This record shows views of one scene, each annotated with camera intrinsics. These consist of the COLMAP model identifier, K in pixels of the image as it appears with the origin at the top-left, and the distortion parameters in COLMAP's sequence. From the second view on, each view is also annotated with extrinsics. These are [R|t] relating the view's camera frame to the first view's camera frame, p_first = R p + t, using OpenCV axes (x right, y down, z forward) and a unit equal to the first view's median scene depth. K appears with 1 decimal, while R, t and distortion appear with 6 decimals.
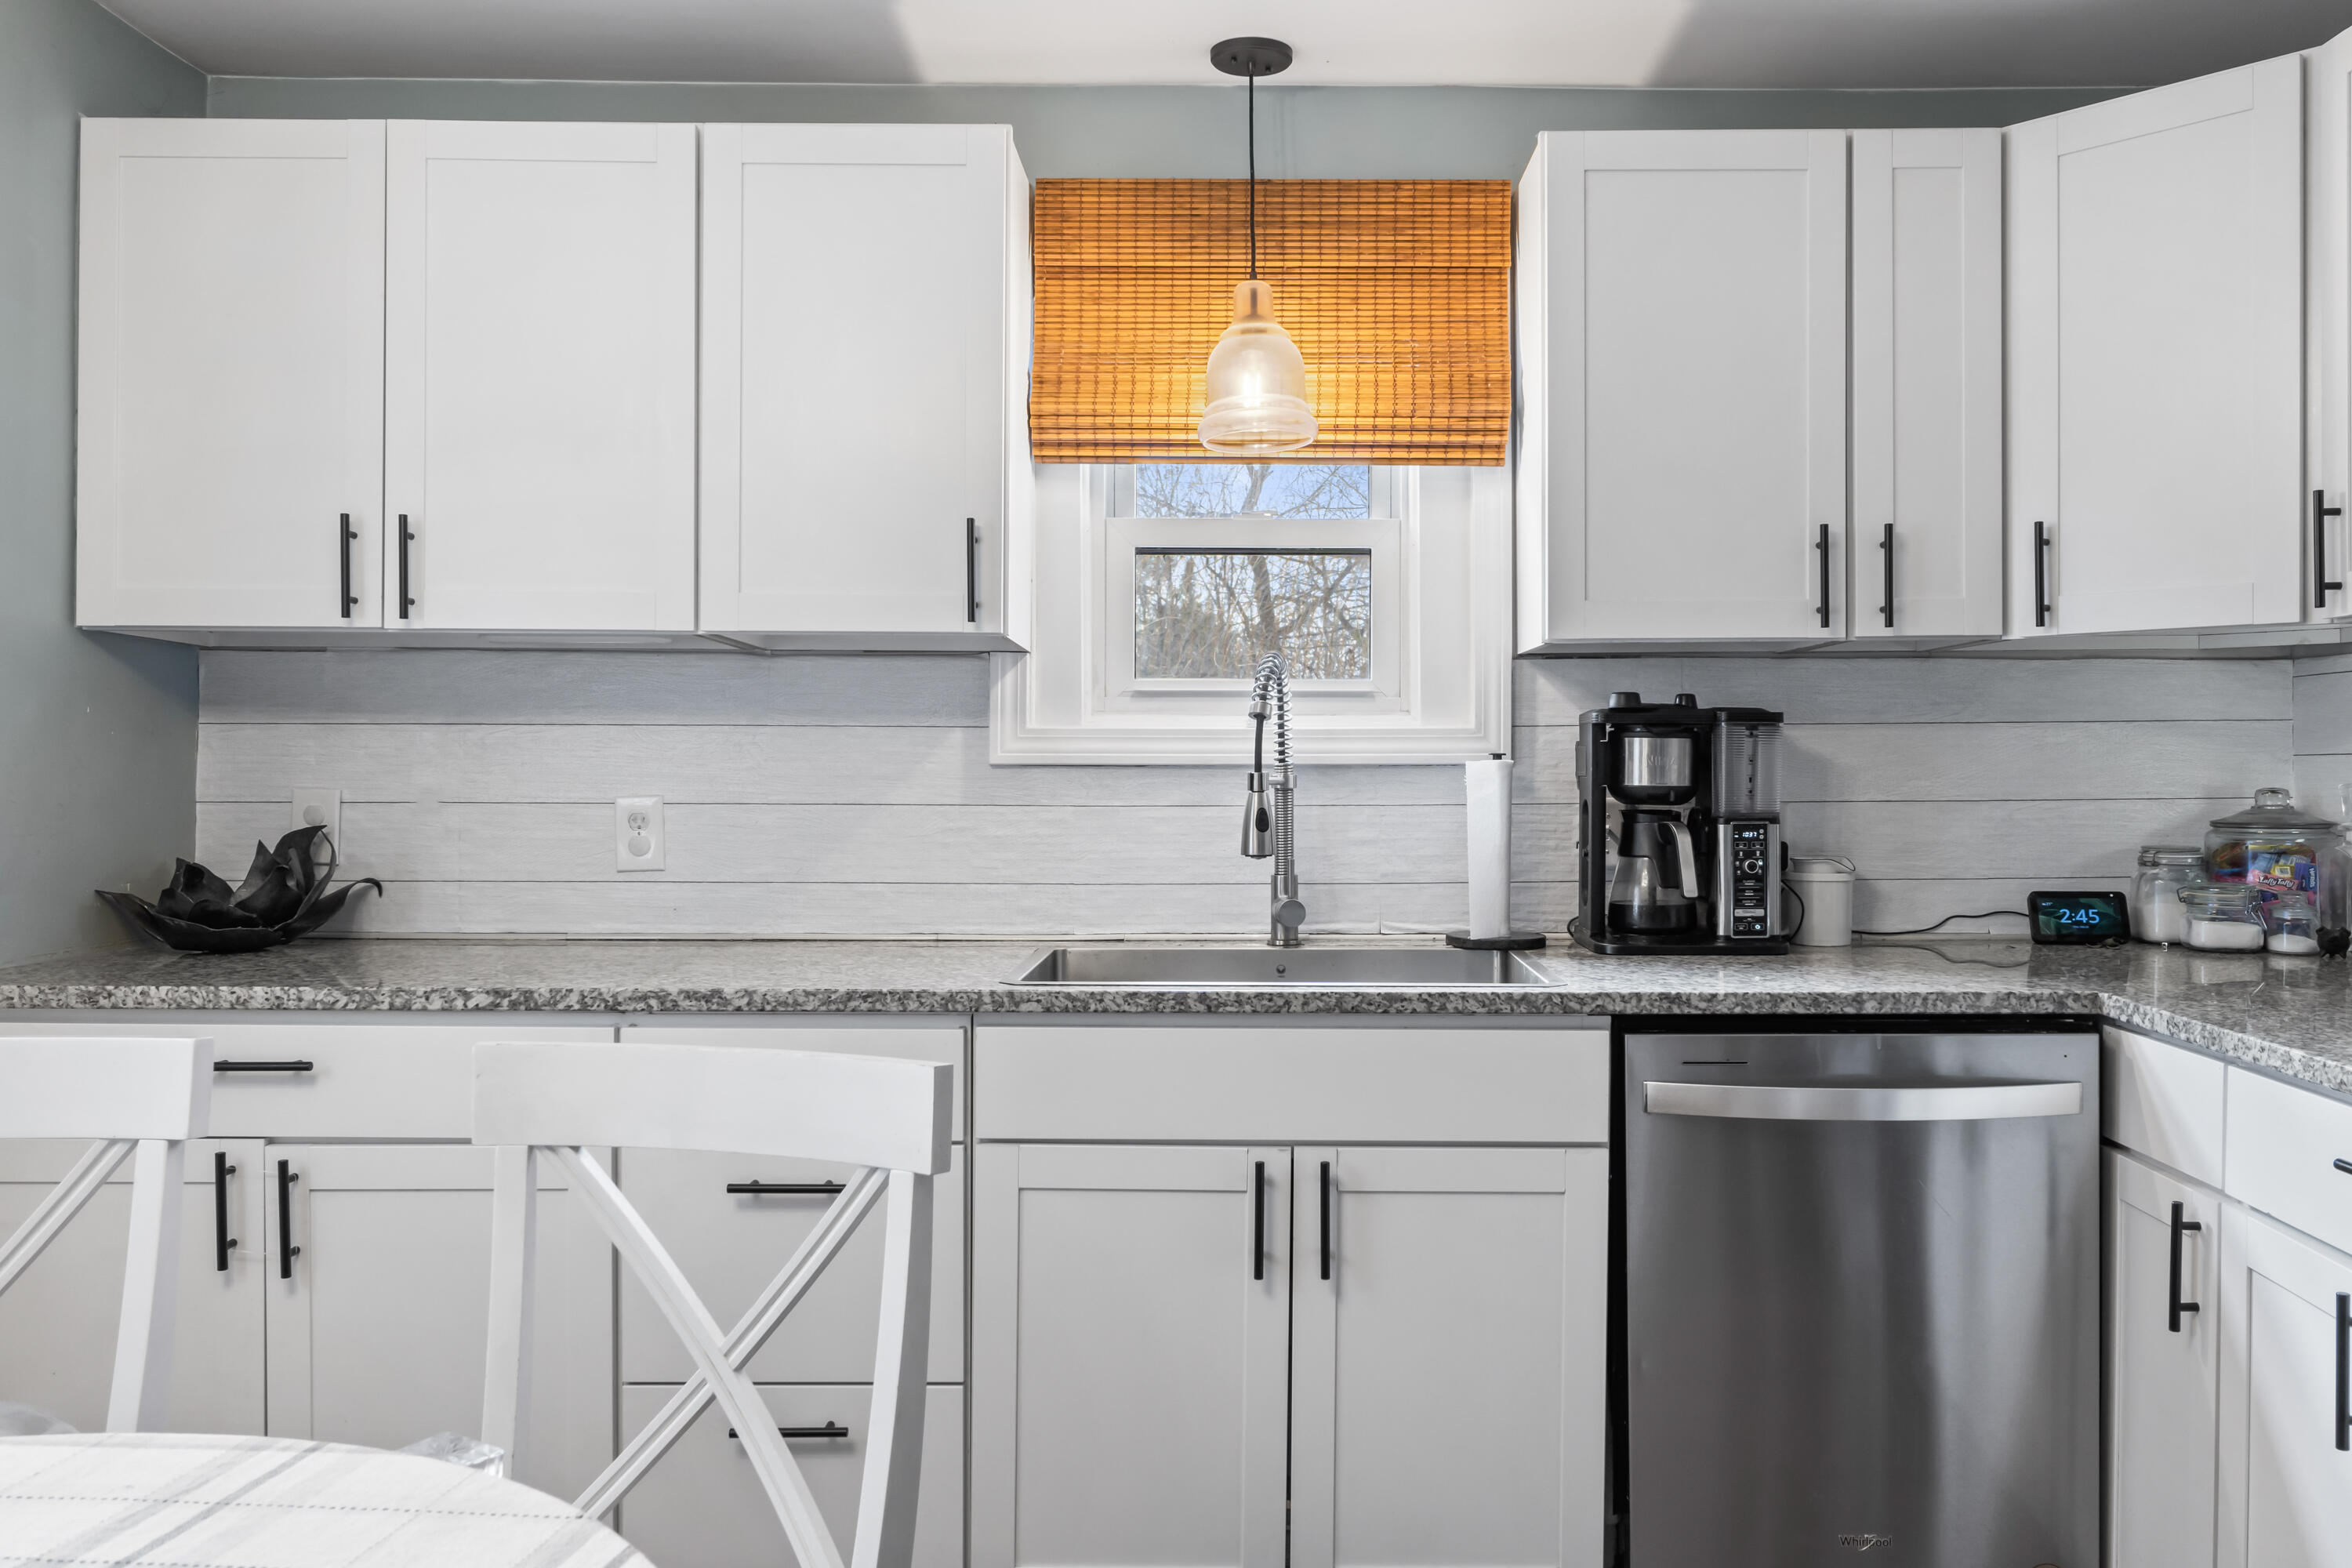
lens RADIAL K [[1720.6, 0, 1282.1], [0, 1720.6, 790.6], [0, 0, 1]] dist [-0.002484, 0.005437]
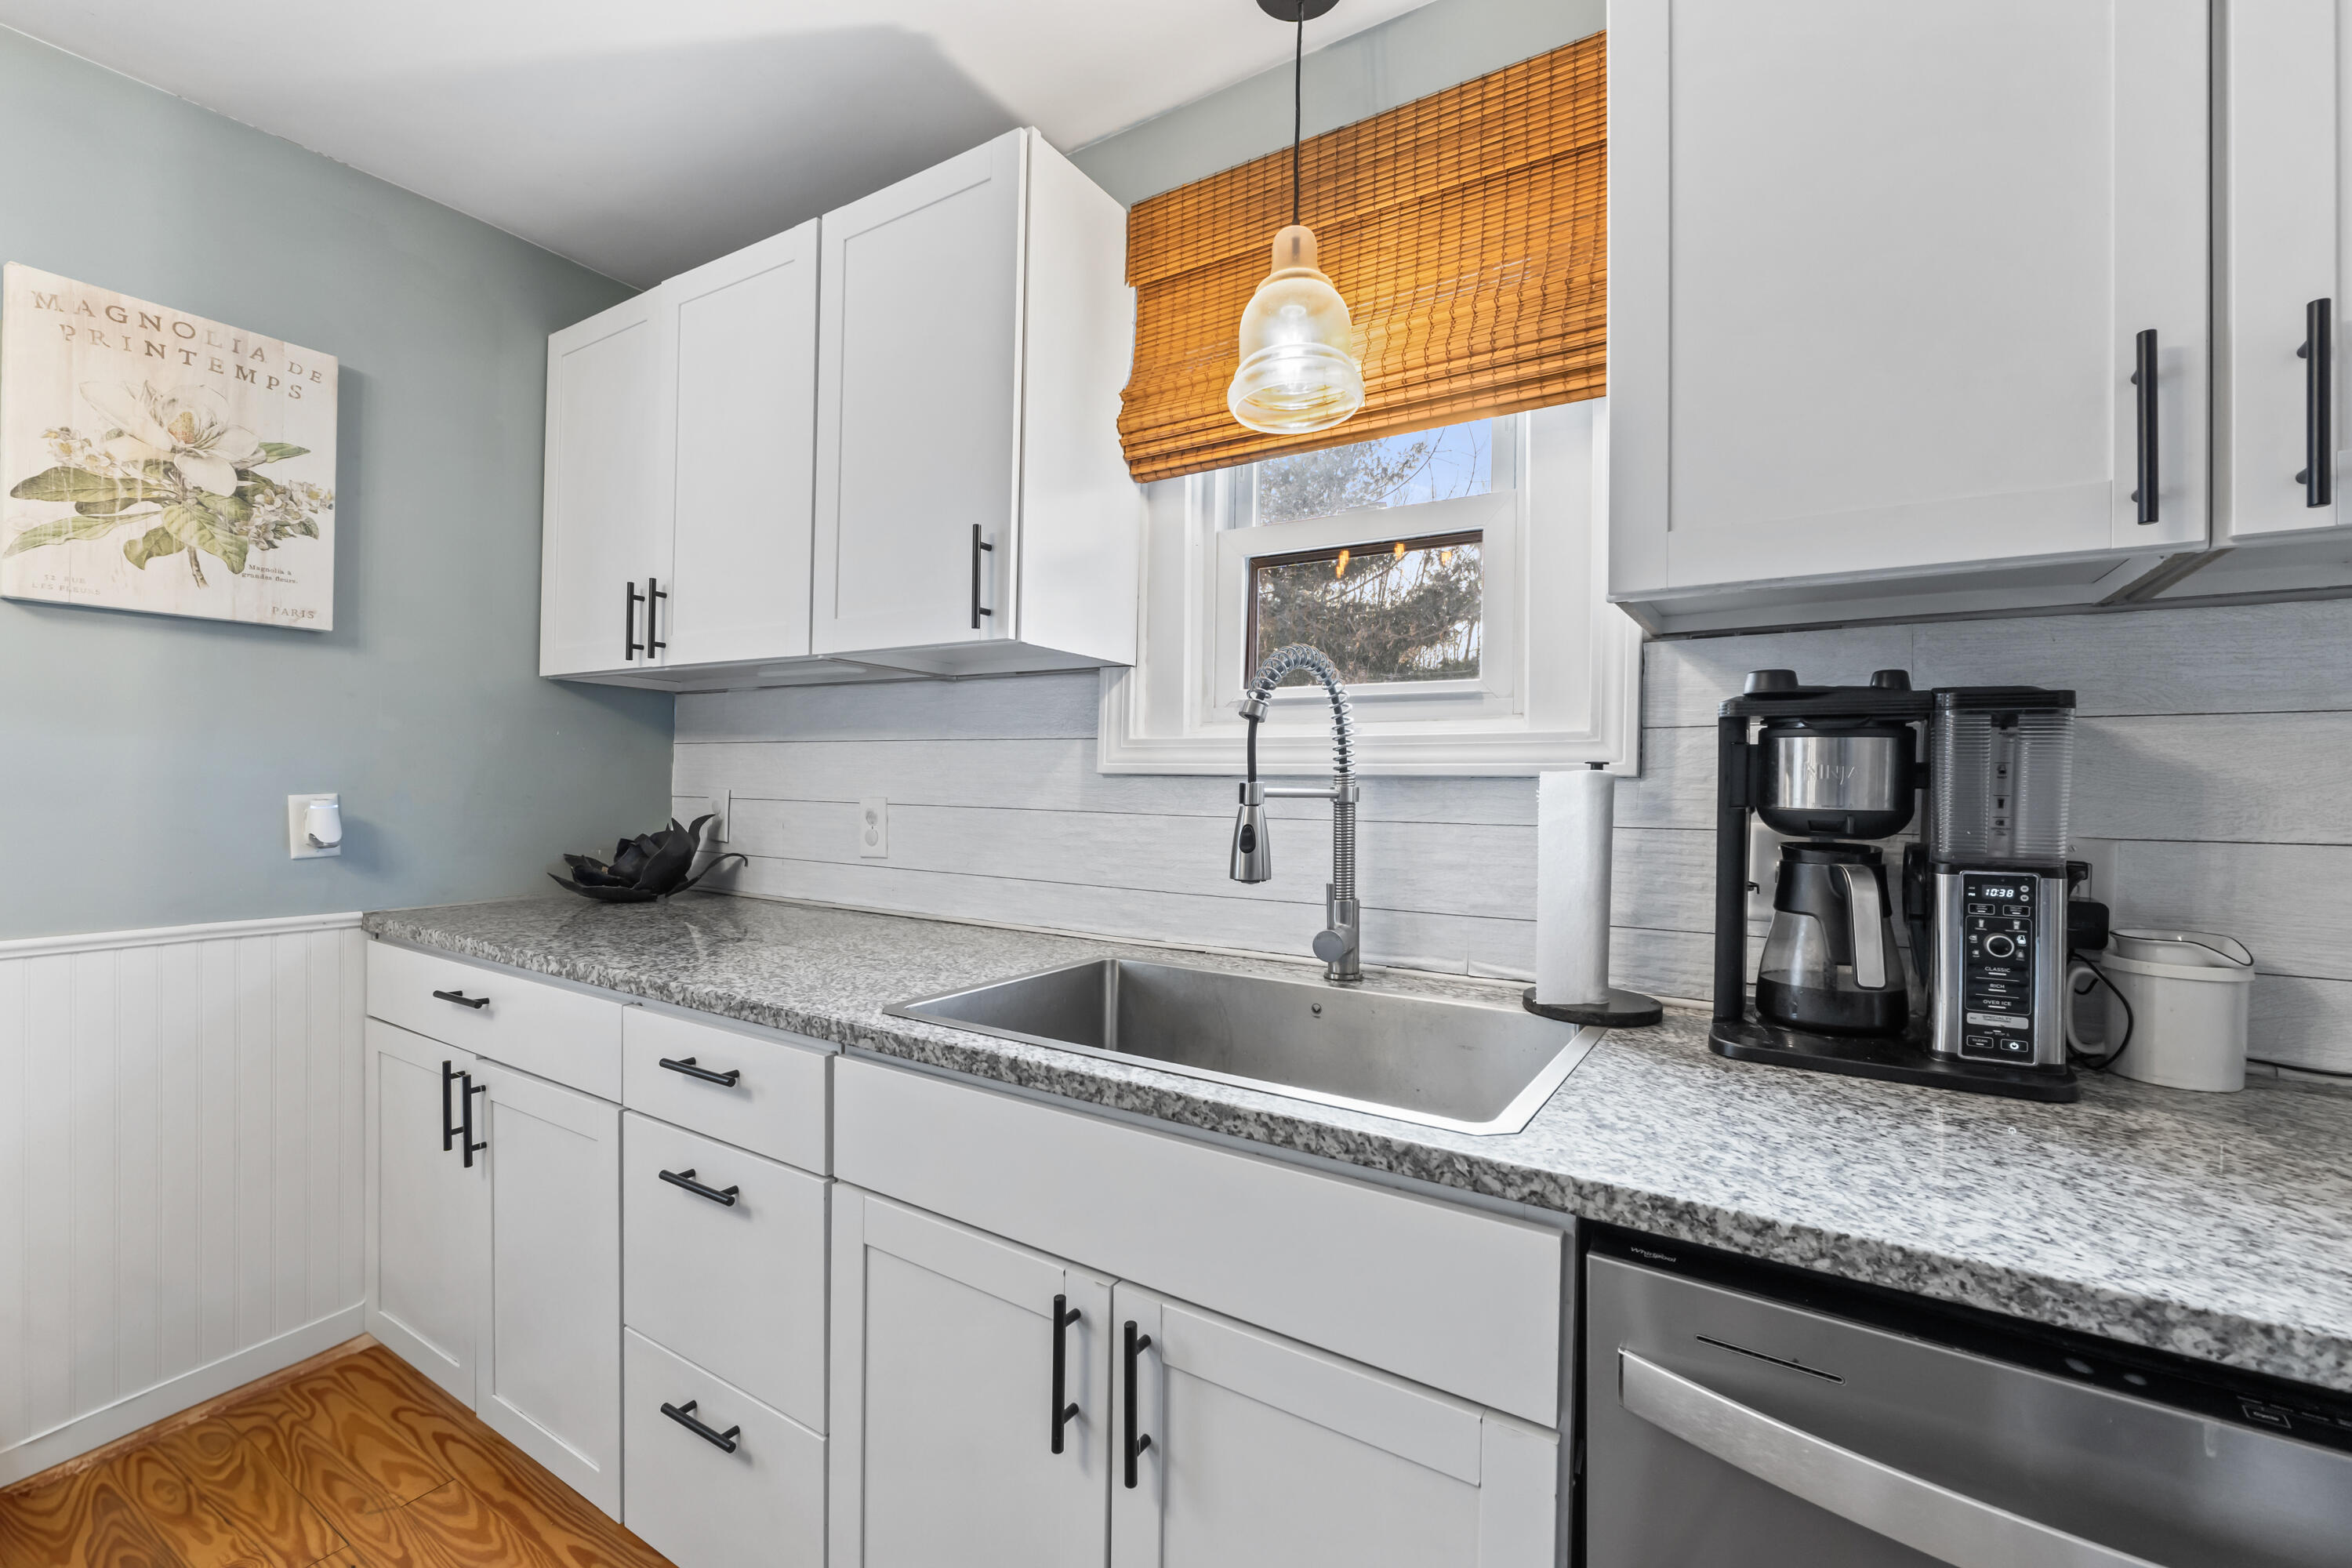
lens RADIAL K [[1008.4, 0, 1164.3], [0, 1008.4, 788.0], [0, 0, 1]] dist [-0.005862, -0.001023]
pose [[0.838619, 0.012705, -0.544570, 0.216897], [-0.018222, 0.999823, -0.004736, -0.004484], [0.544414, 0.013895, 0.838702, 0.540071]]
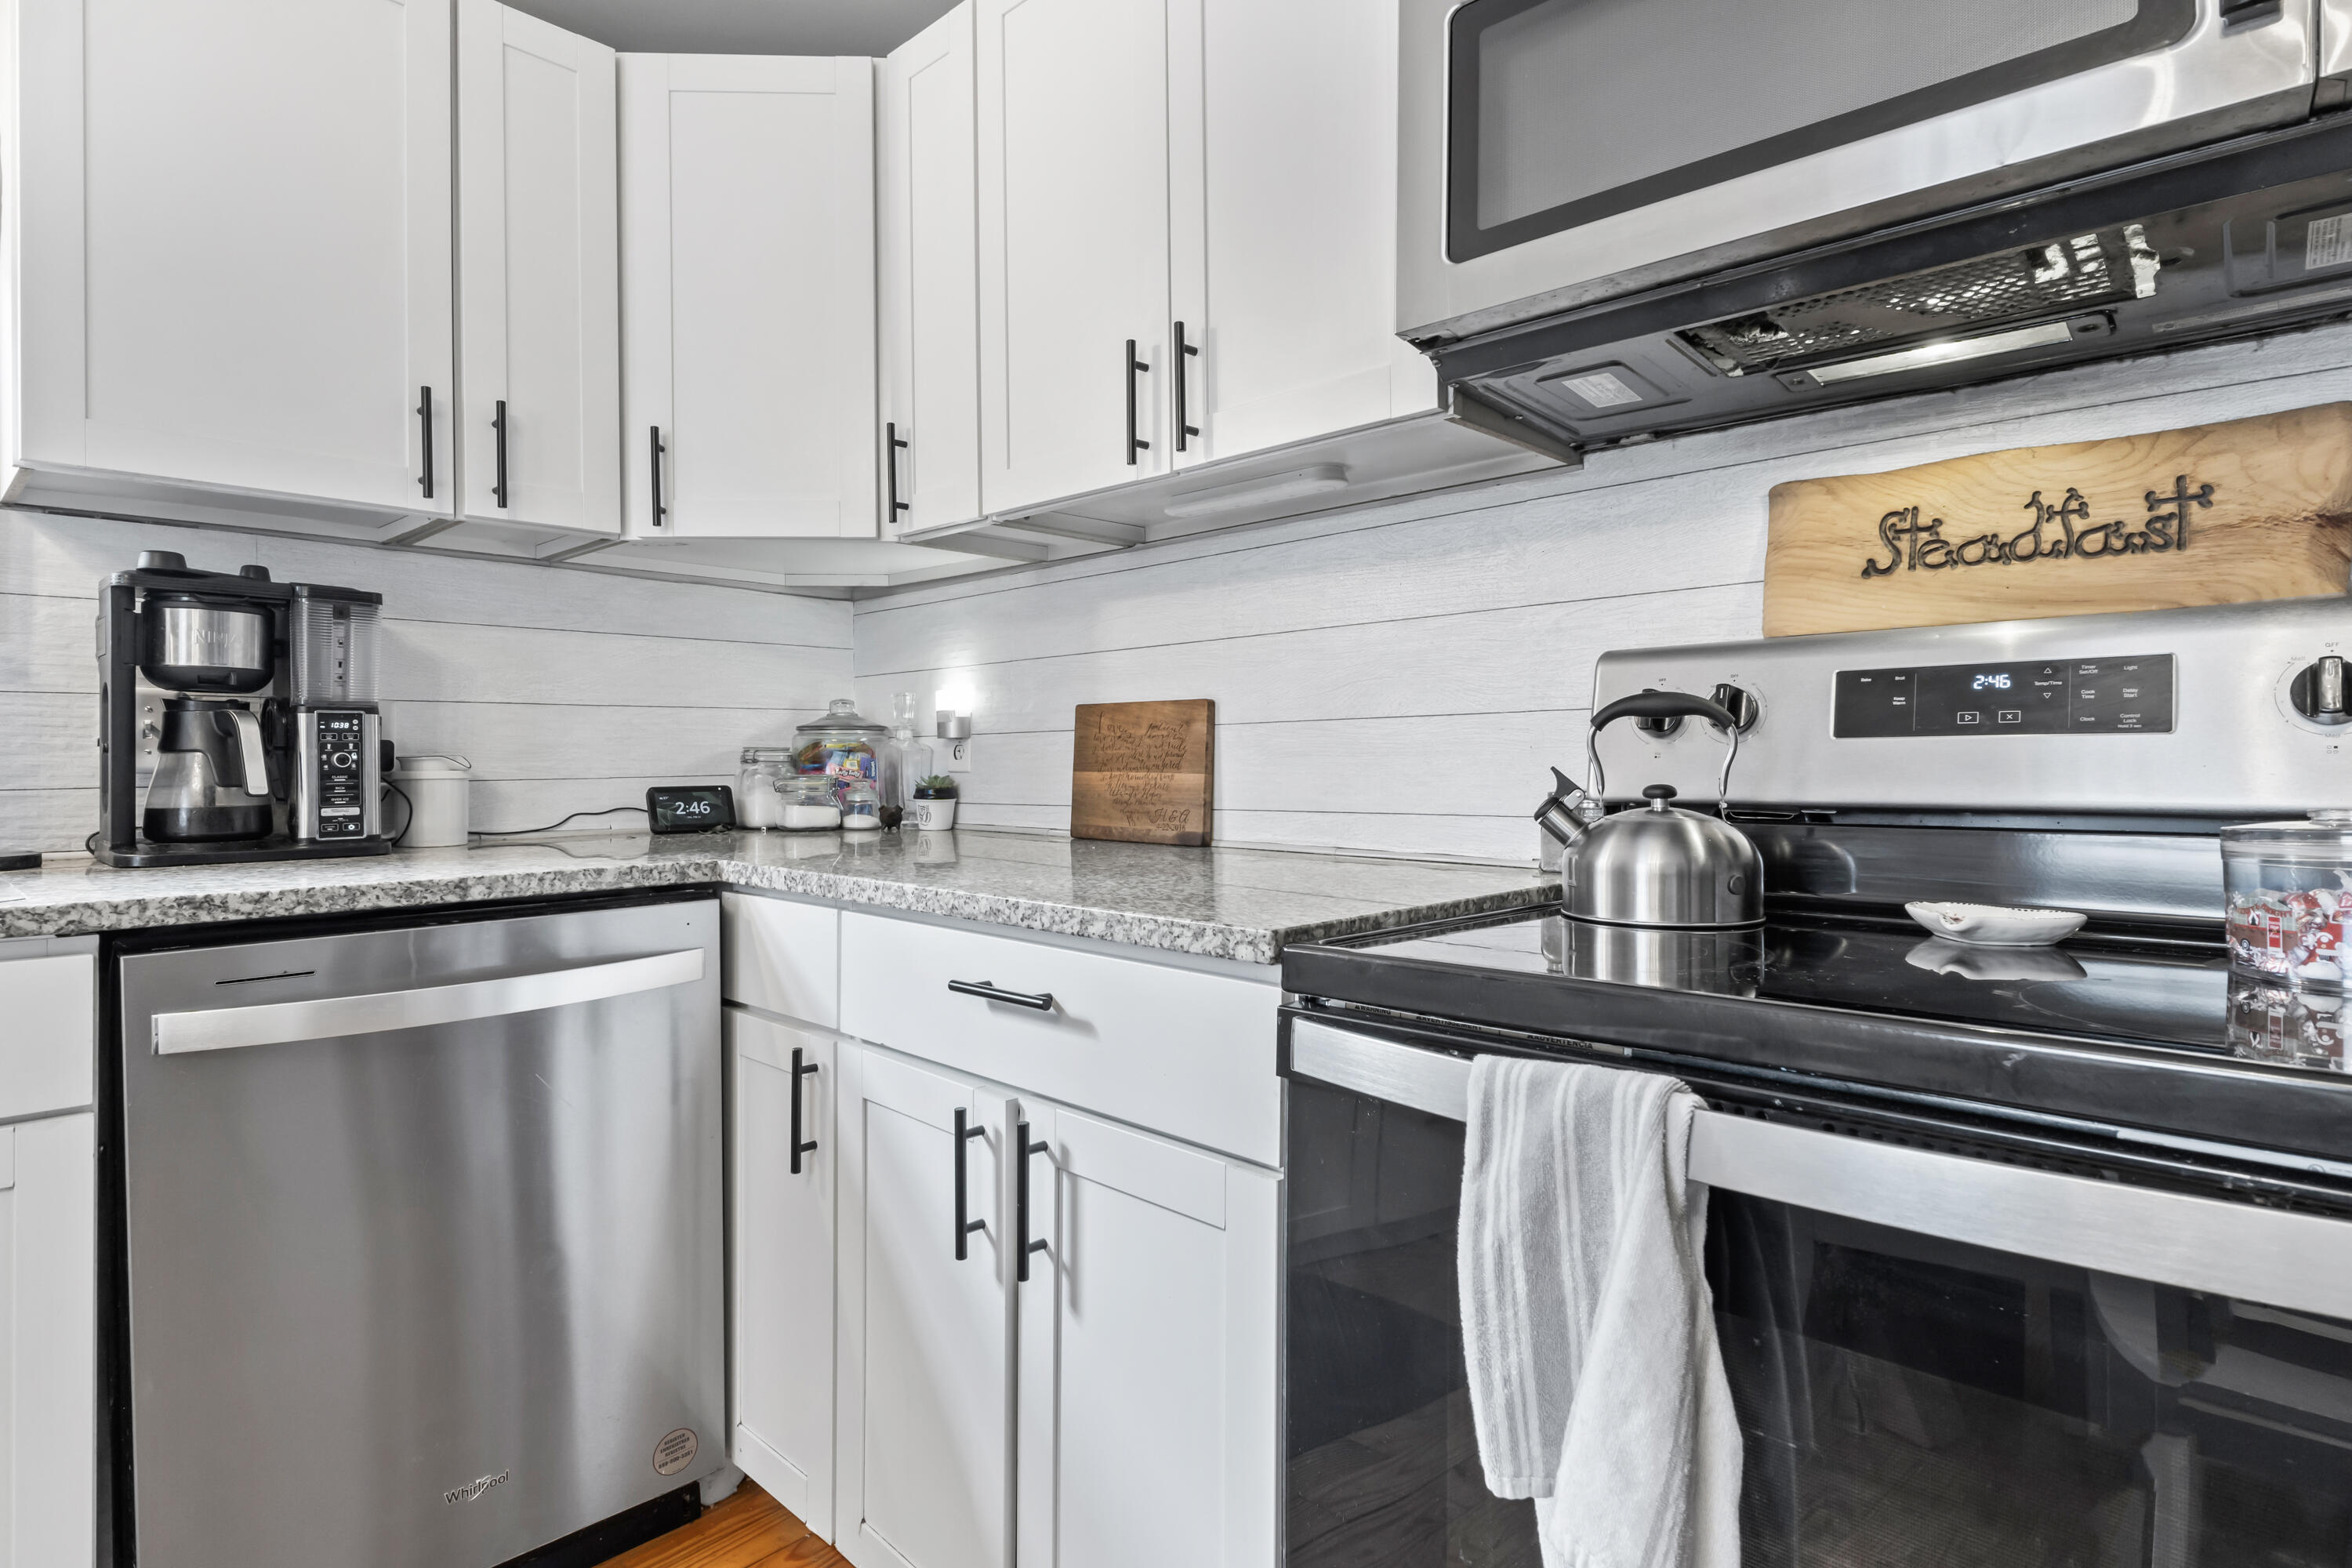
lens RADIAL K [[1186.8, 0, 1166.0], [0, 1186.8, 766.6], [0, 0, 1]] dist [-0.003012, -0.000768]
pose [[0.676526, -0.005641, 0.736398, 0.106485], [0.011977, 0.999923, -0.003343, 0.054651], [-0.736322, 0.011081, 0.676541, 0.257847]]
